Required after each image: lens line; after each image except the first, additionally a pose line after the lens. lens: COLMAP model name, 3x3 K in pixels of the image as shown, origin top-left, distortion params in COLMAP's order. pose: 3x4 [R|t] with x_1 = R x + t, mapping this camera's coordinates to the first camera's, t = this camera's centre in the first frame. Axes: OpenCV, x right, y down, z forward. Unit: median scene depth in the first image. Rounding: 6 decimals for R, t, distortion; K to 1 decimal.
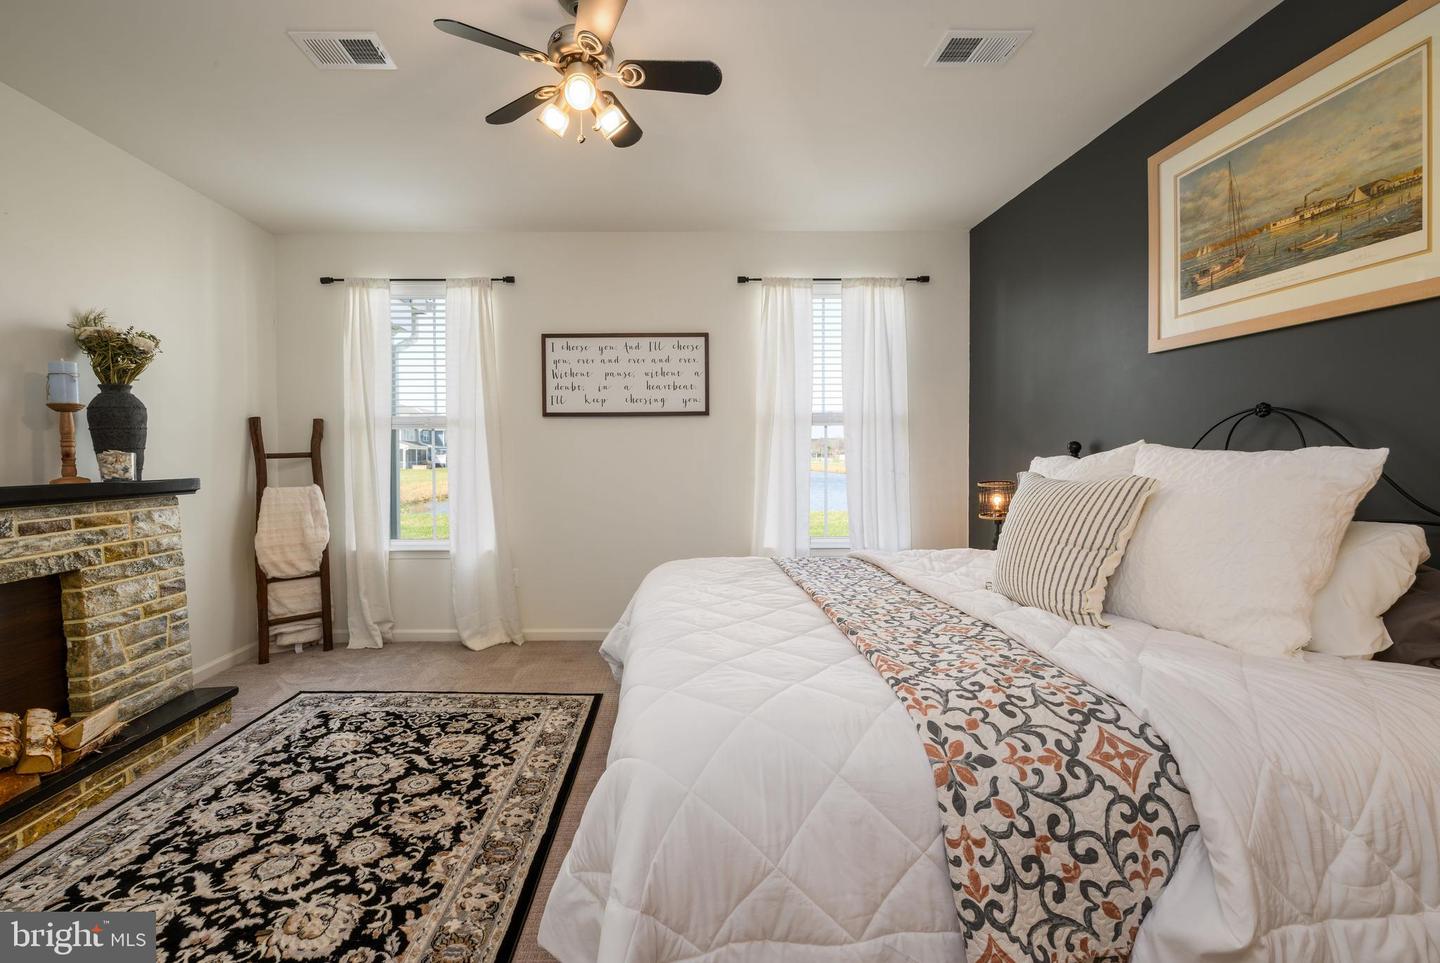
lens RADIAL K [[629.3, 0, 718.6], [0, 629.3, 464.5], [0, 0, 1]] dist [-0.002738, -0.000997]
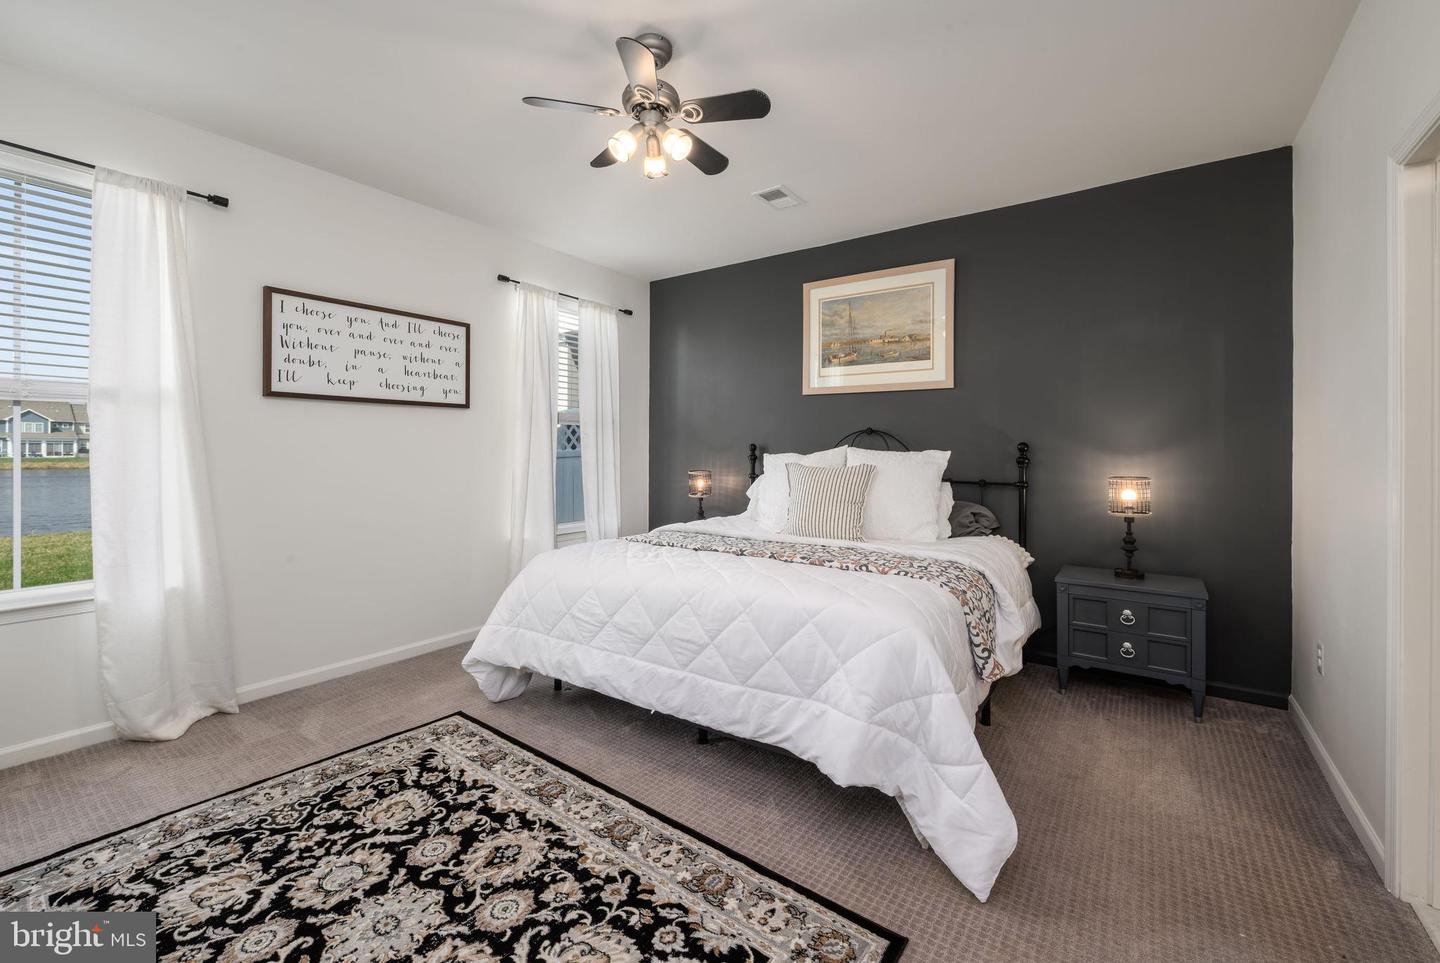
lens RADIAL K [[617.2, 0, 720.1], [0, 617.2, 444.2], [0, 0, 1]] dist [-0.004101, -0.000646]
pose [[0.573043, 0.016699, 0.819355, -0.842430], [0.003507, 0.999733, -0.022827, -0.000607], [-0.819518, 0.015954, 0.572831, 0.205757]]
